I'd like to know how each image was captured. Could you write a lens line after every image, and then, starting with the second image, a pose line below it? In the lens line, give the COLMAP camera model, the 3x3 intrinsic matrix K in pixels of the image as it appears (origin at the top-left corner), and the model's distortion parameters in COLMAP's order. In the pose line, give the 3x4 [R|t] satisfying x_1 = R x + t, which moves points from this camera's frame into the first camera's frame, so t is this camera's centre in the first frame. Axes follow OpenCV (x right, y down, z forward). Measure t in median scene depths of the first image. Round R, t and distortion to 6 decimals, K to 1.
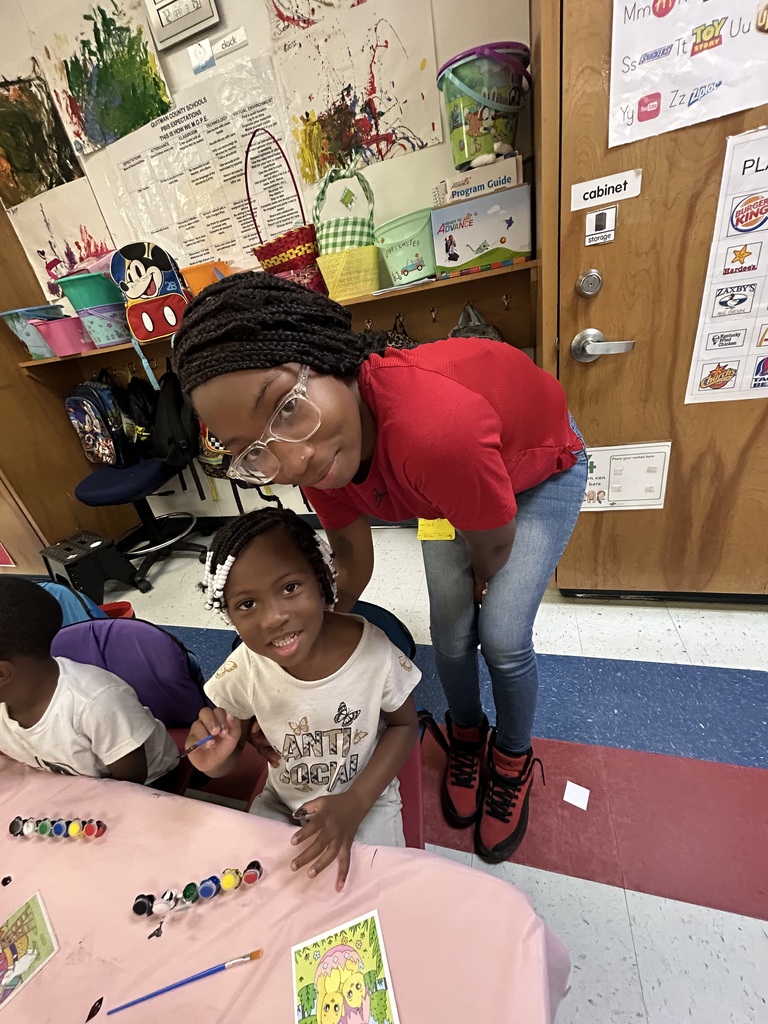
lens RADIAL K [[411.7, 0, 379.0], [0, 411.7, 514.4], [0, 0, 1]] dist [0.005950, -0.001871]
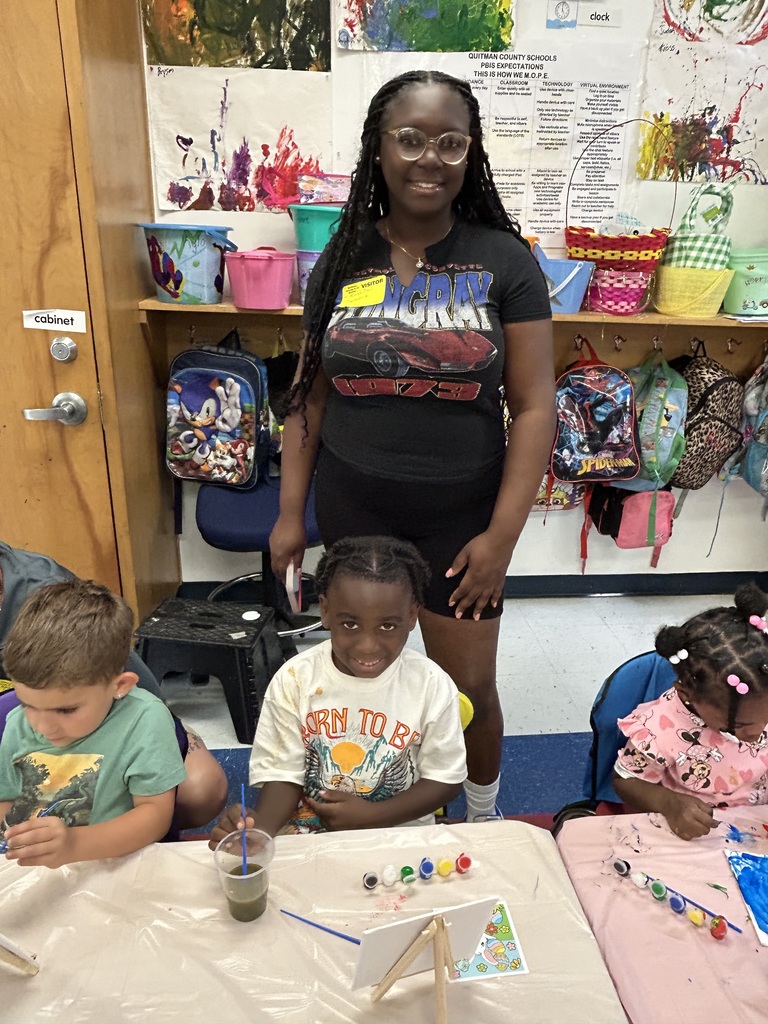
lens RADIAL K [[694.6, 0, 388.1], [0, 694.6, 505.4], [0, 0, 1]] dist [-0.018614, 0.014416]
pose [[0.910397, 0.061245, 0.409179, -1.196292], [-0.001553, 0.989482, -0.144648, 0.075418], [-0.413734, 0.131052, 0.900916, 0.014464]]
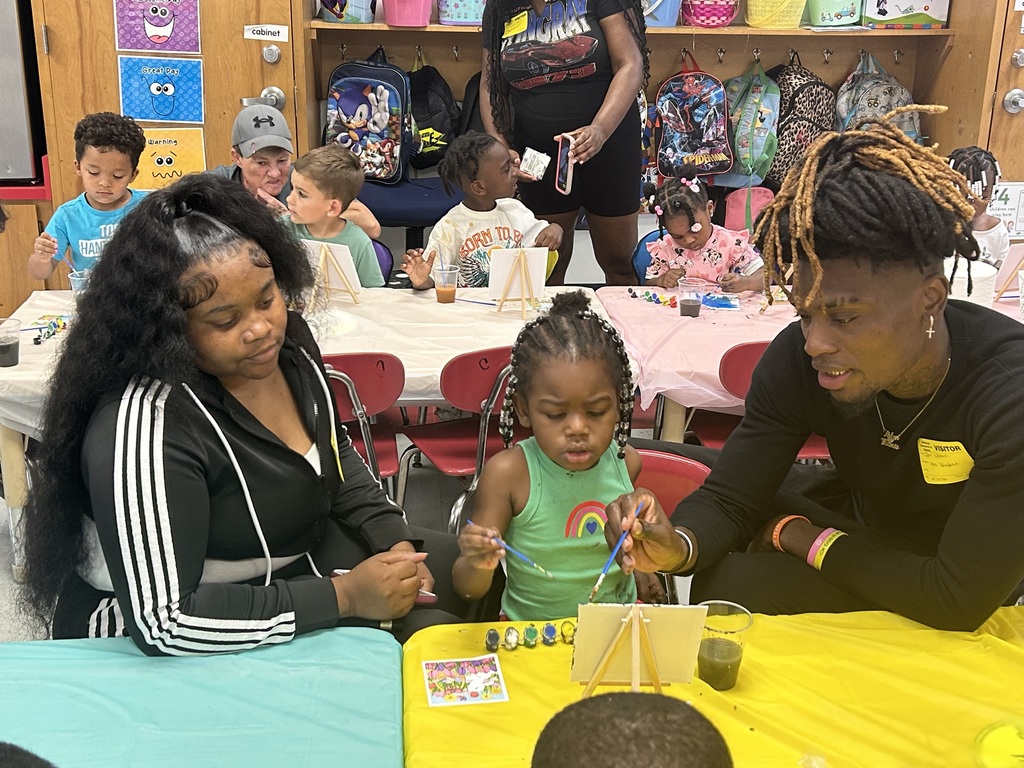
lens RADIAL K [[1201.7, 0, 507.7], [0, 1201.7, 389.3], [0, 0, 1]] dist [0.036621, 0.000000]
pose [[0.921756, 0.059615, 0.383160, -1.702227], [0.003288, 0.986875, -0.161456, 0.790927], [-0.387756, 0.150083, 0.909462, -1.245308]]
